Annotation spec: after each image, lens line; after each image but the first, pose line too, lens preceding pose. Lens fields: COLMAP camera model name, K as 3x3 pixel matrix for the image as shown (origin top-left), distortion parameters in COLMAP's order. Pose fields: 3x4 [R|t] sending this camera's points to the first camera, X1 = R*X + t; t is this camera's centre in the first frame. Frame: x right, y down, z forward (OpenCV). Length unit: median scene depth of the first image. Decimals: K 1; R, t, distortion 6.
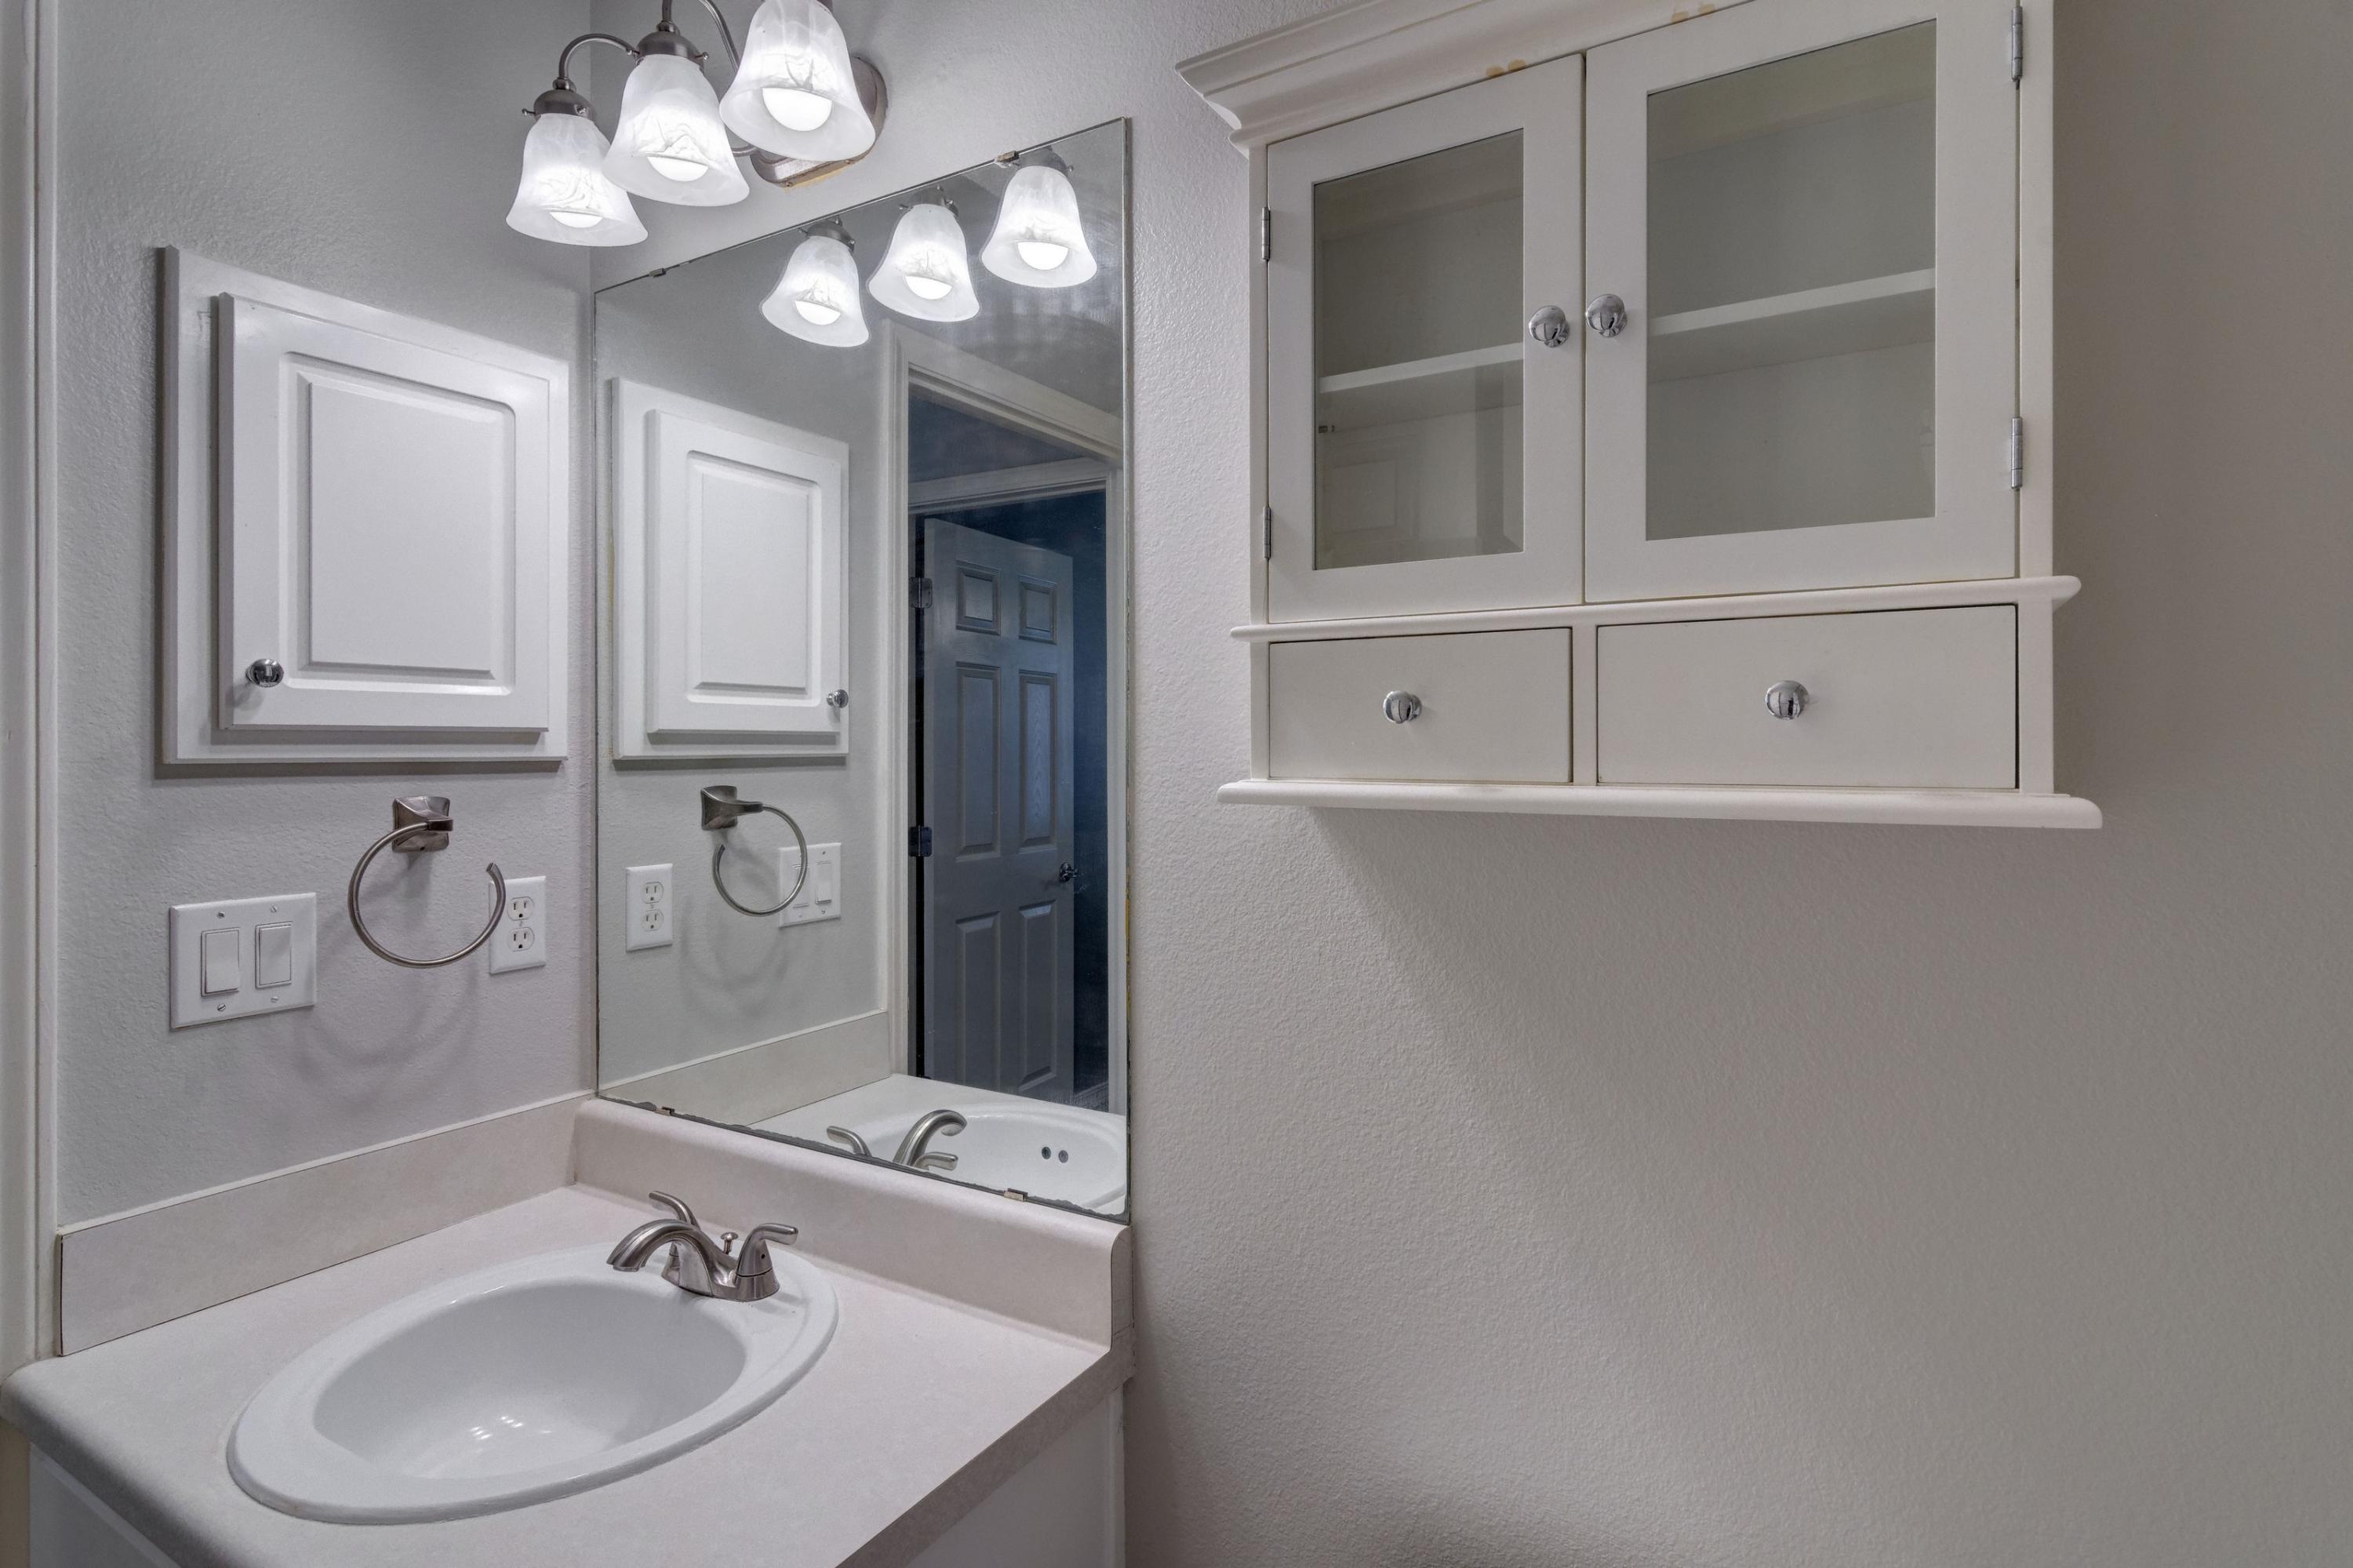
lens RADIAL K [[1111.0, 0, 1180.2], [0, 1111.0, 740.5], [0, 0, 1]] dist [-0.000819, -0.000090]
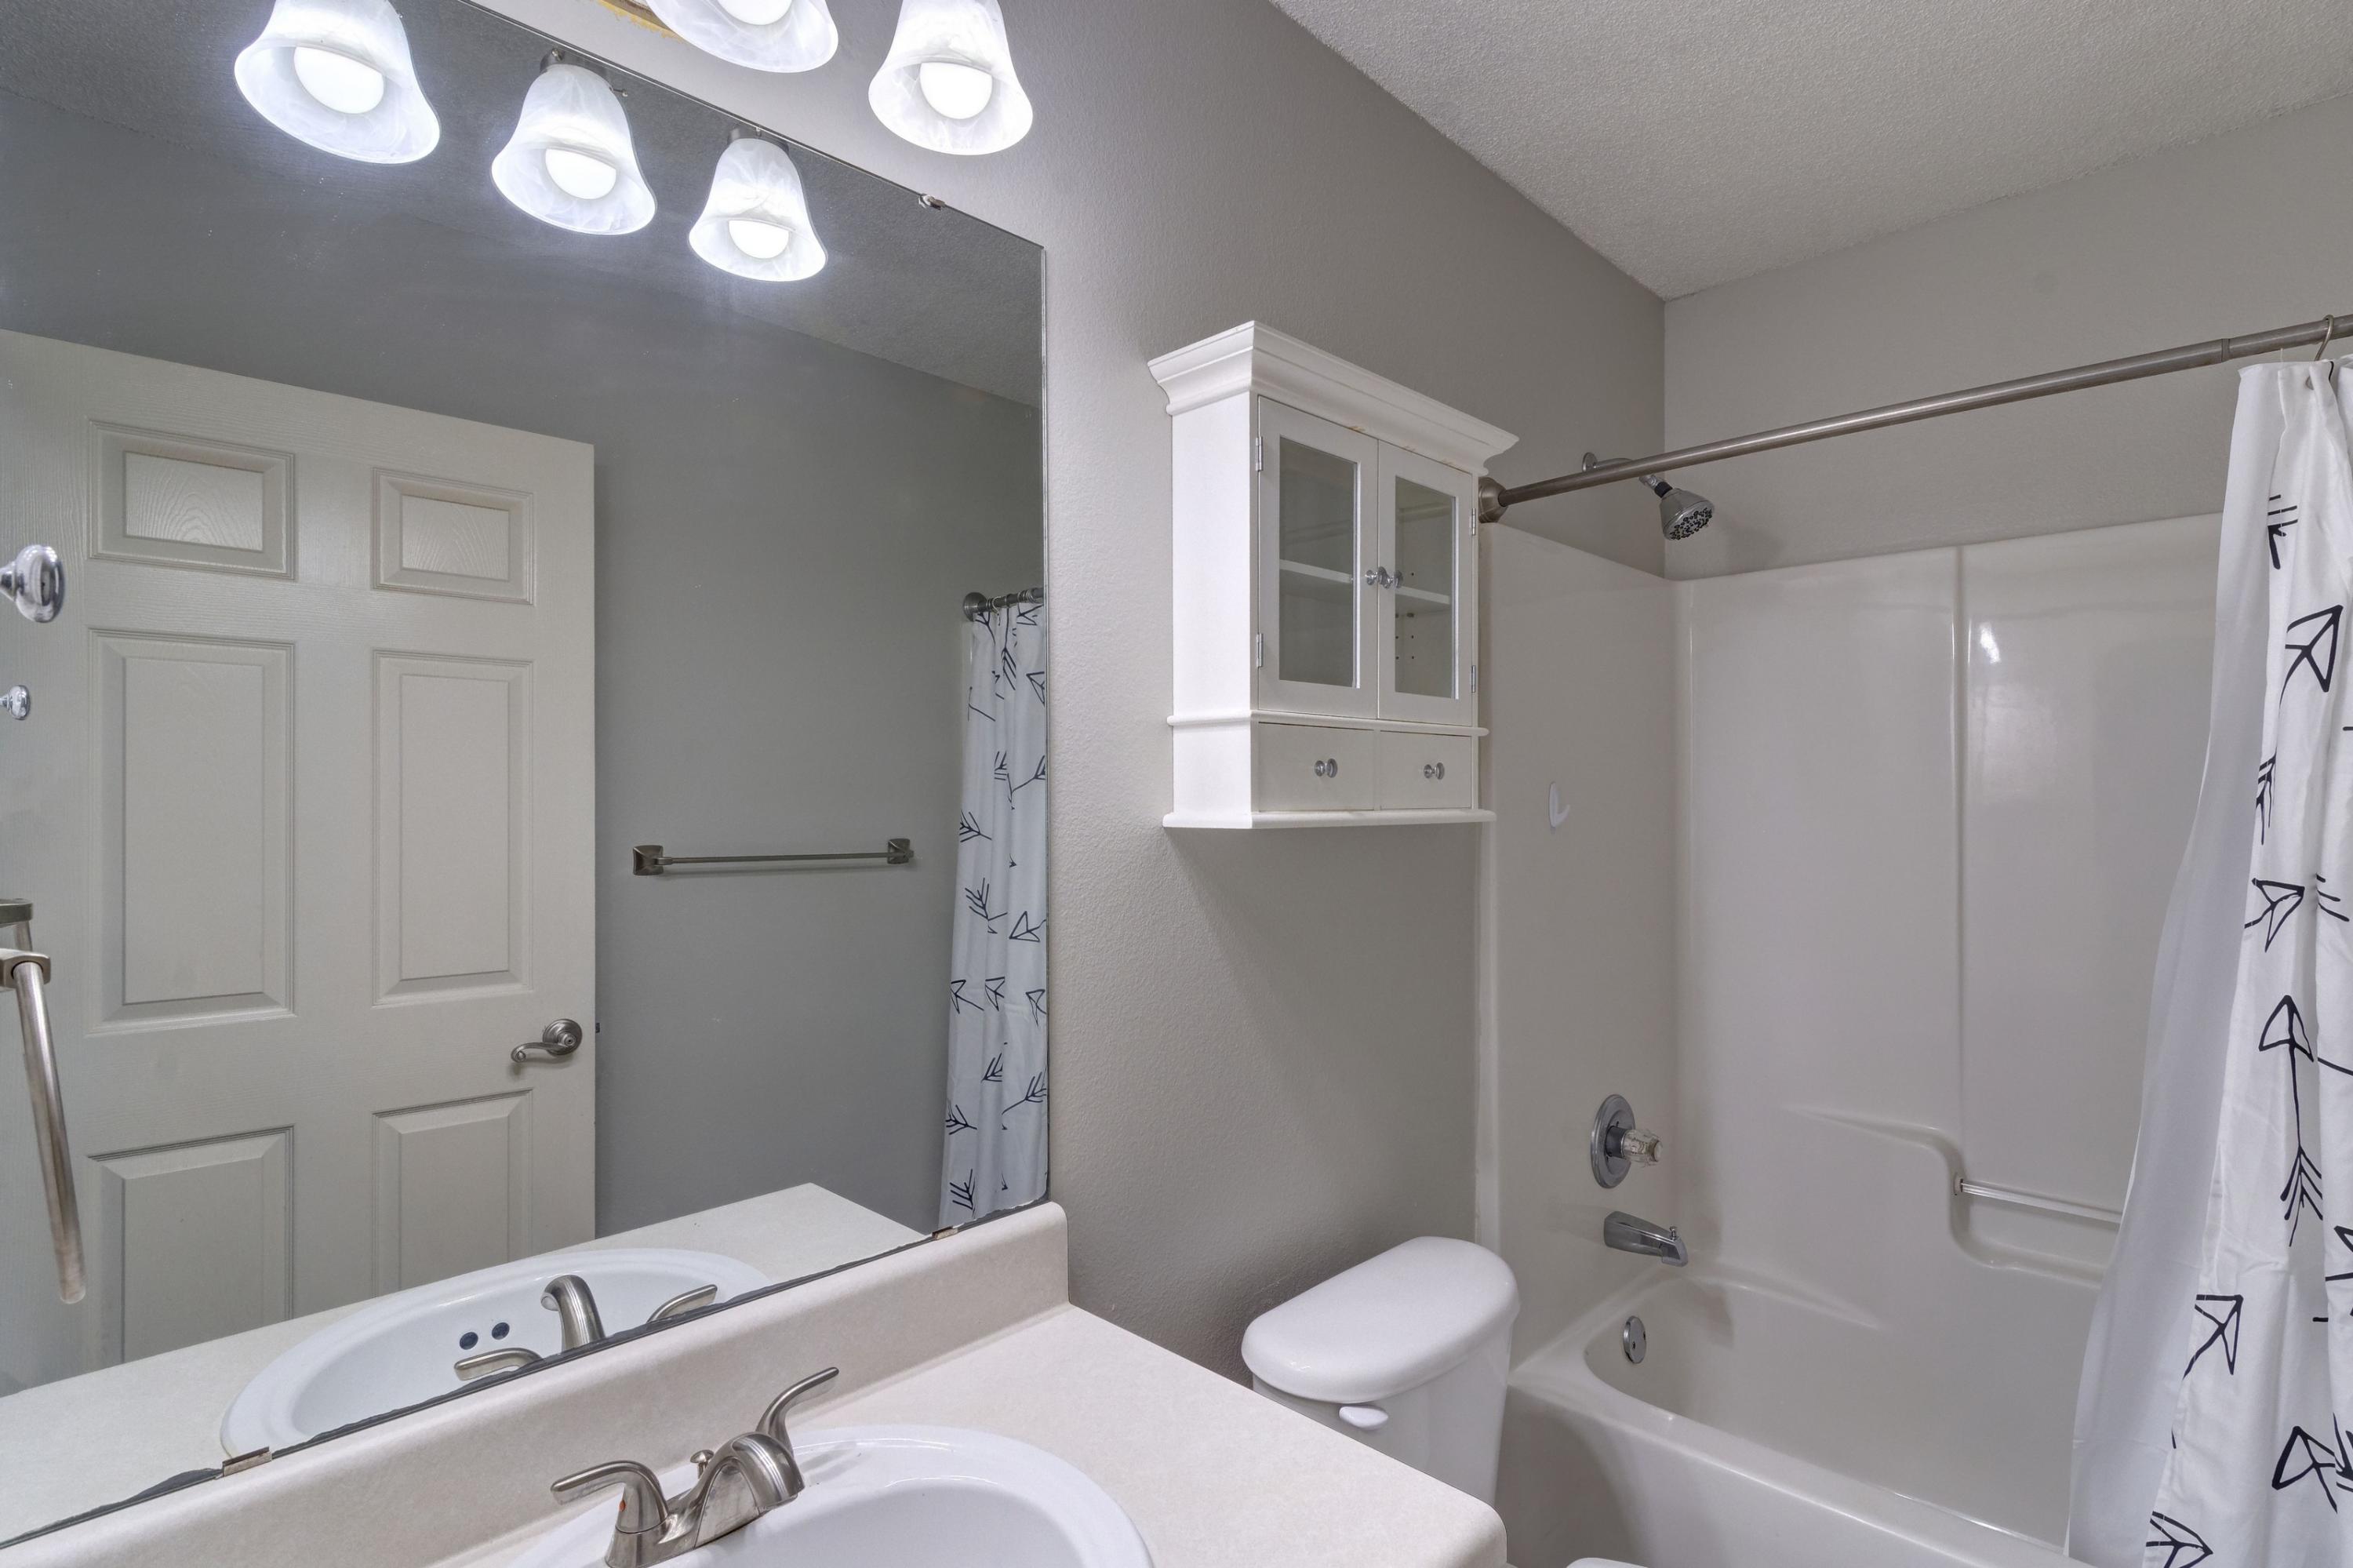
lens RADIAL K [[1152.7, 0, 1176.5], [0, 1152.7, 784.0], [0, 0, 1]] dist [0.013845, -0.000233]
pose [[0.265560, 0.006455, 0.964073, -1.609779], [-0.007936, 0.999958, -0.004509, 0.004941], [-0.964062, -0.006453, 0.265600, 0.753418]]
